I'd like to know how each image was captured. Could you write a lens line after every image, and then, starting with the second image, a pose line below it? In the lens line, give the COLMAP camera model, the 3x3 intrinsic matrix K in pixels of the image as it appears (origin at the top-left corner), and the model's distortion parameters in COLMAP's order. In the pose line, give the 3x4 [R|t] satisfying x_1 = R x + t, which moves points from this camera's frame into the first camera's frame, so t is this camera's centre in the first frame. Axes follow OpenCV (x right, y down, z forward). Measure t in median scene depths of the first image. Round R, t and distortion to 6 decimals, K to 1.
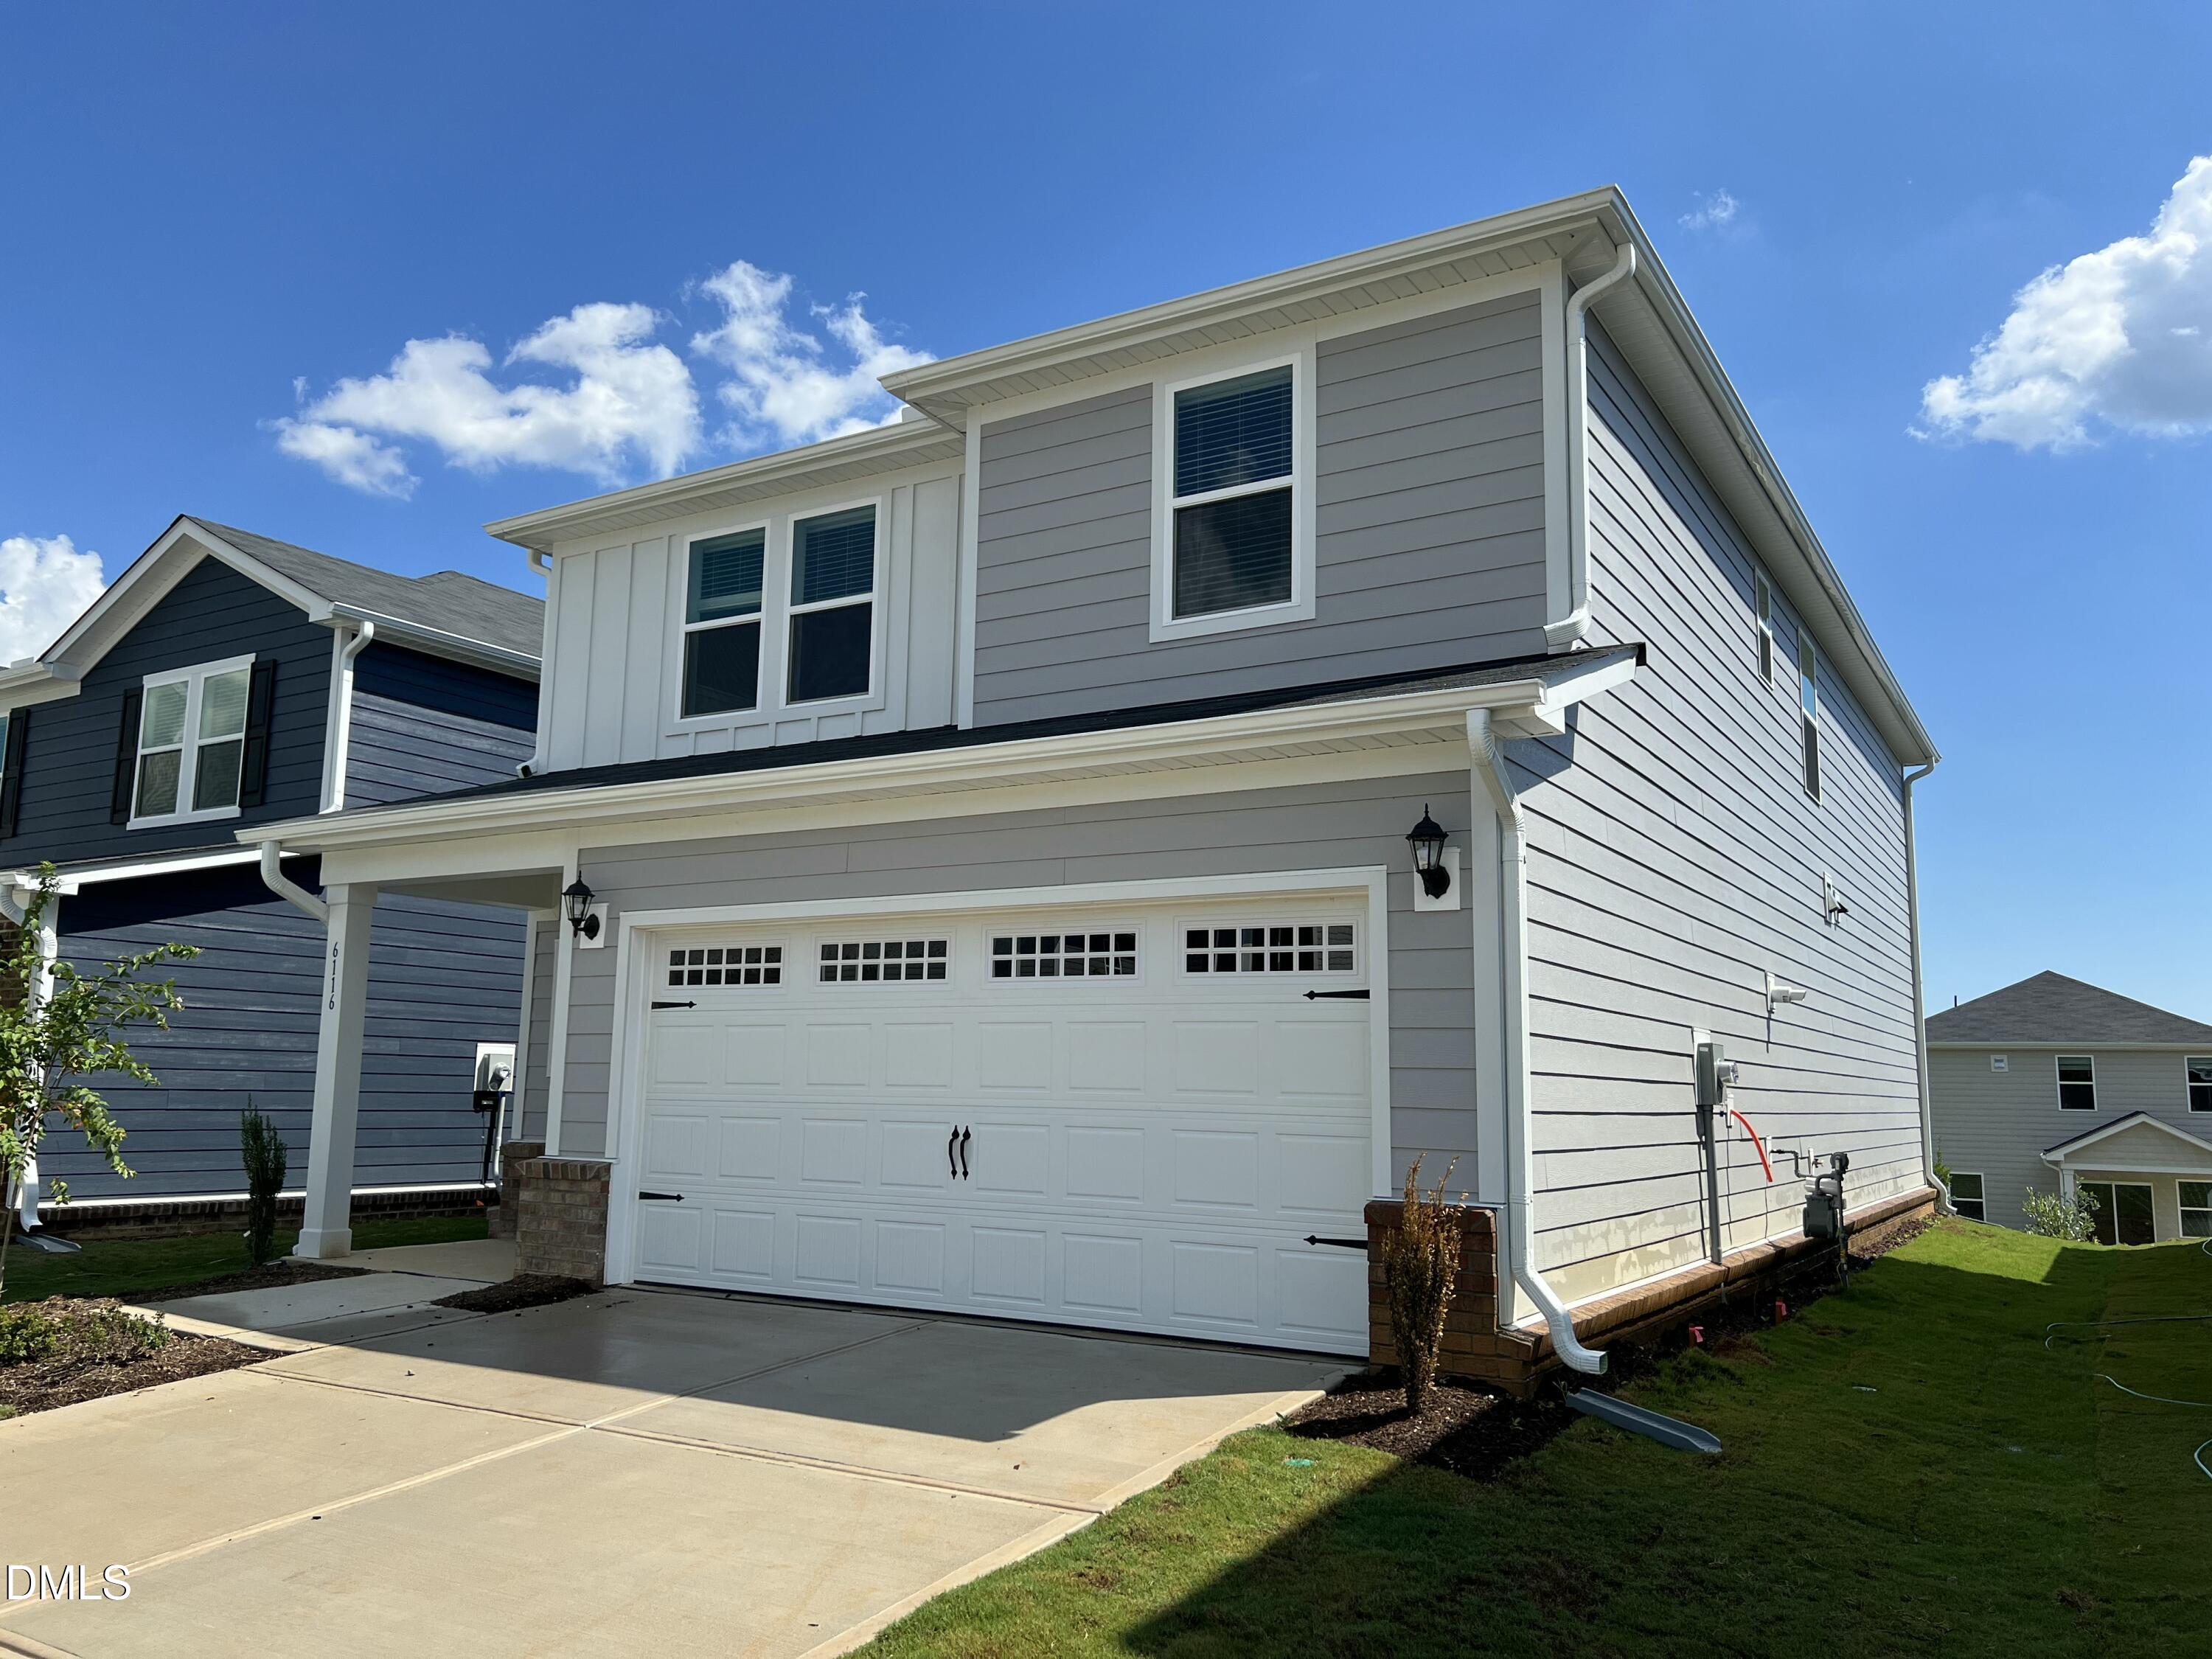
lens RADIAL K [[1669.4, 0, 1105.6], [0, 1669.4, 837.2], [0, 0, 1]] dist [0.038381, -0.002123]
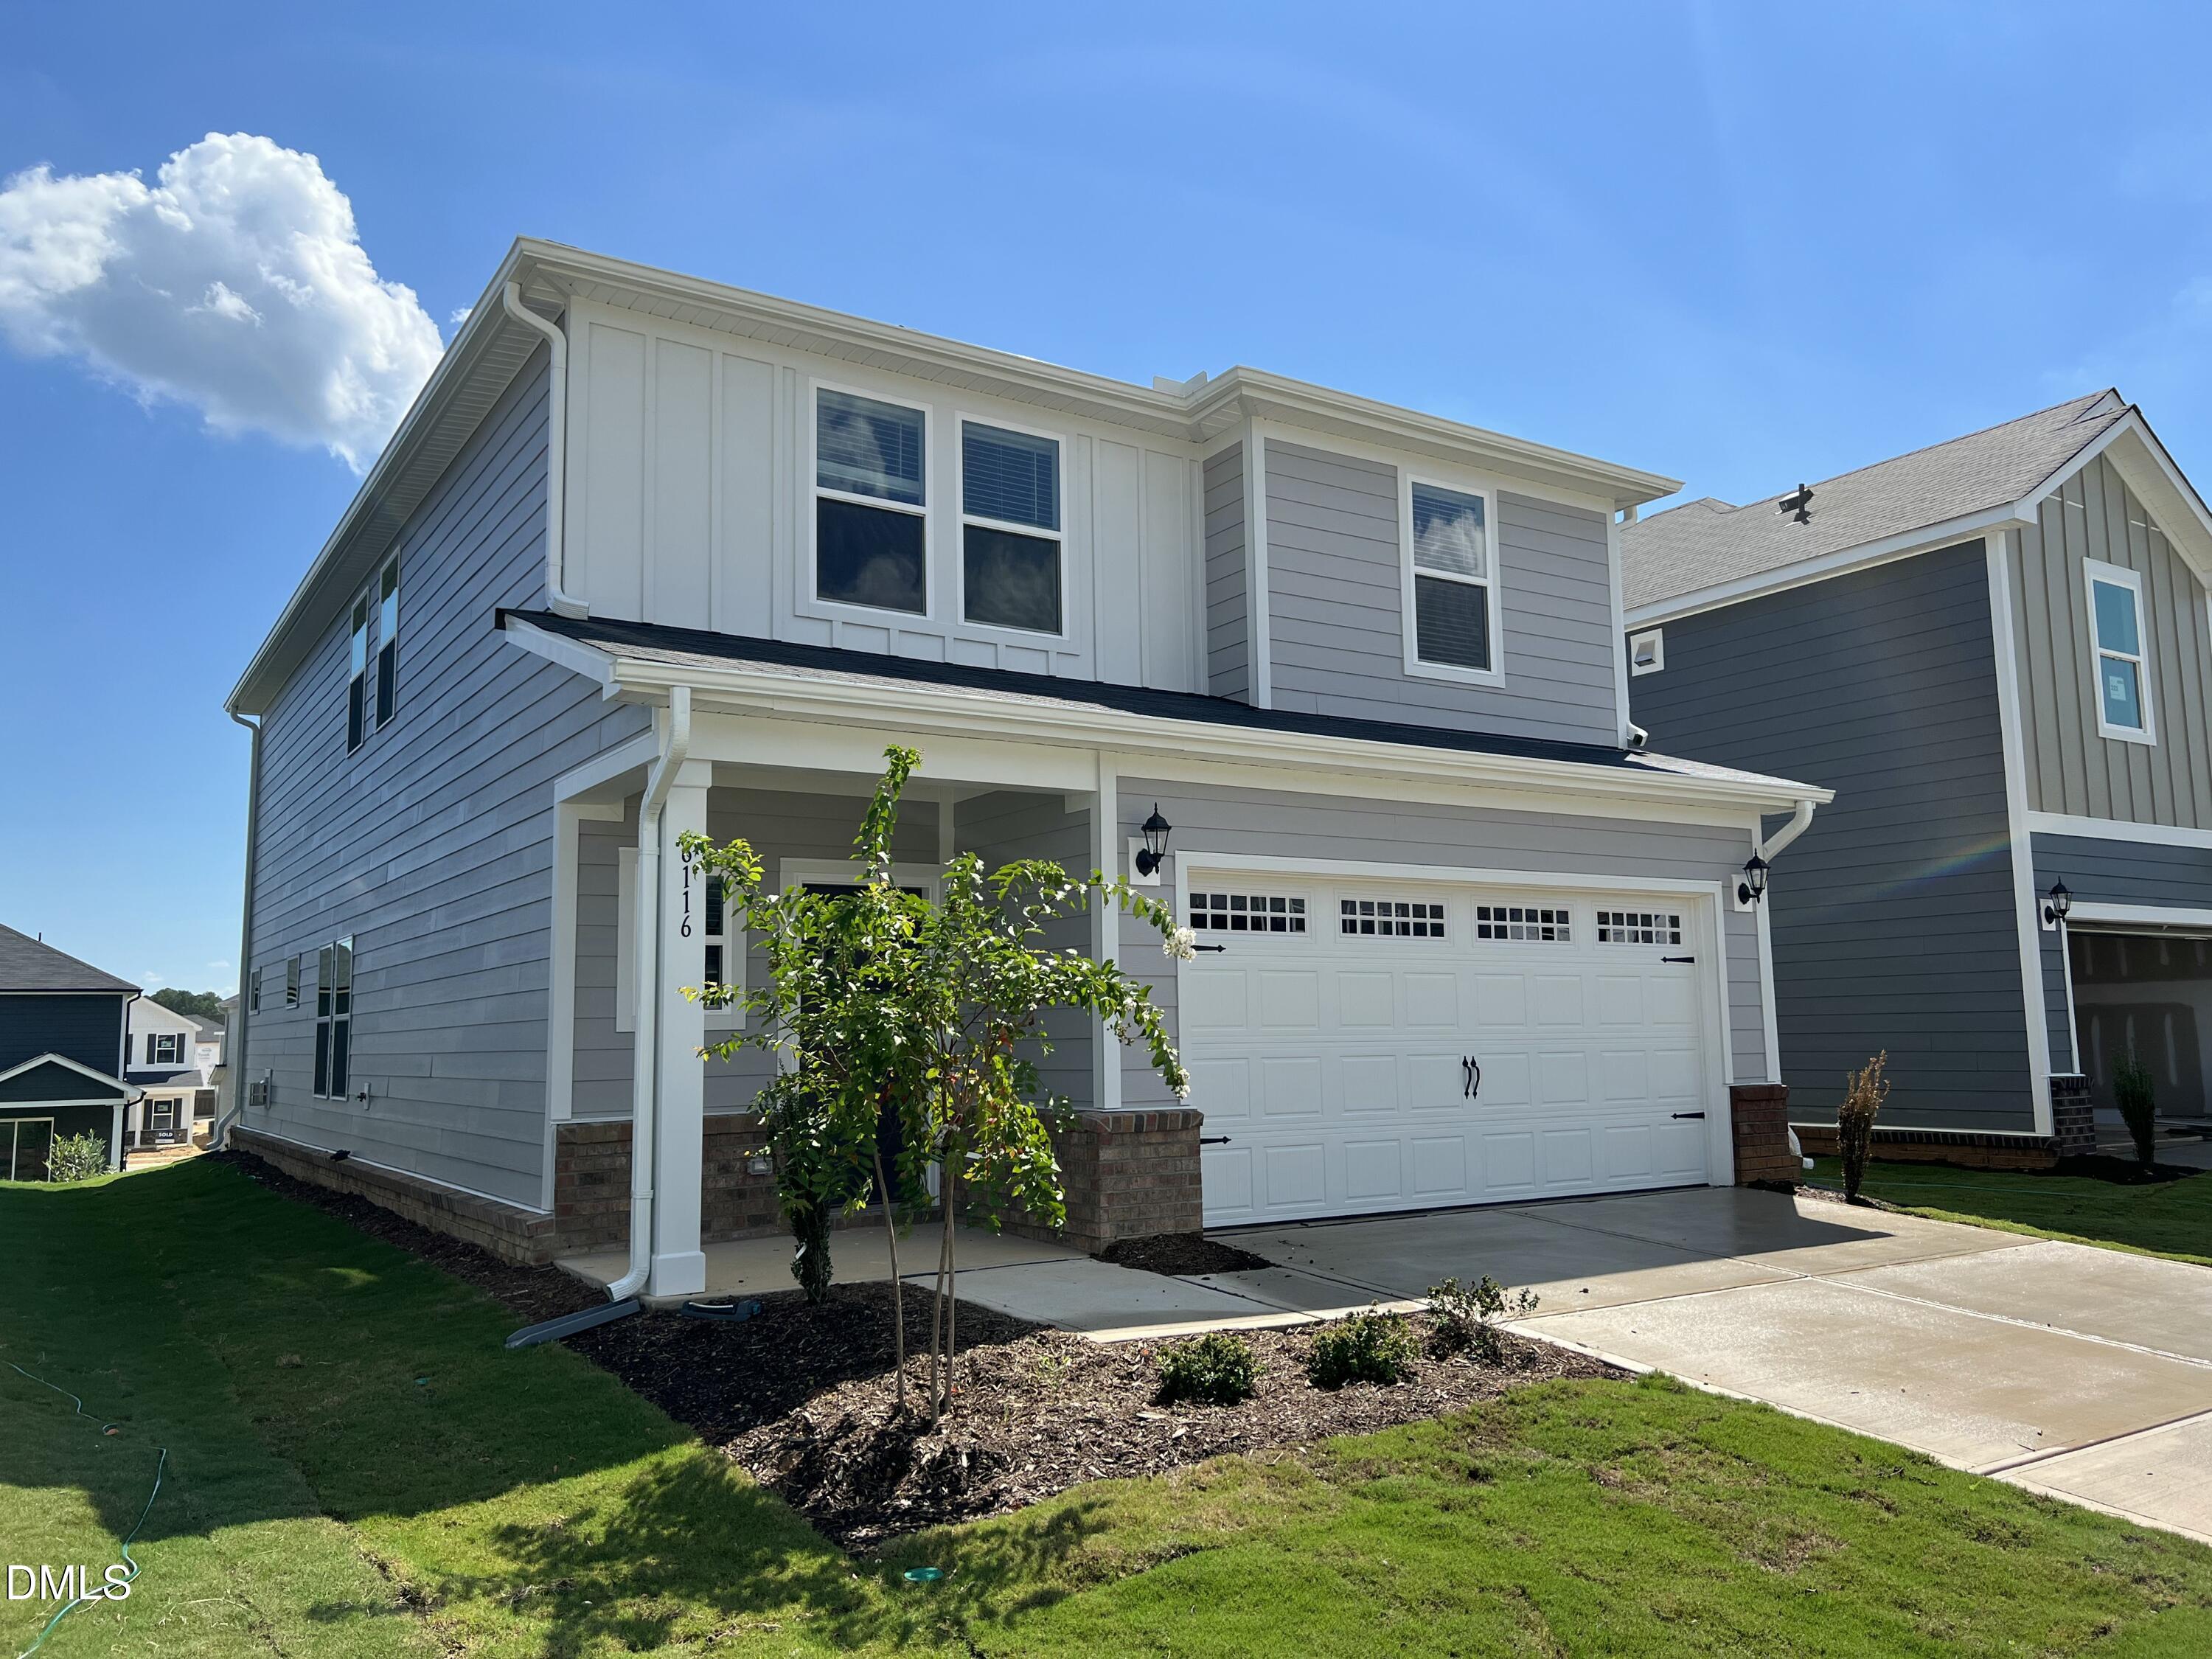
lens RADIAL K [[1669.4, 0, 1107.9], [0, 1669.4, 827.6], [0, 0, 1]] dist [0.038381, -0.002123]
pose [[0.426111, 0.090318, 0.900151, -1.194367], [-0.114053, 0.992428, -0.045586, 0.081815], [-0.897453, -0.083240, 0.433186, 0.638736]]
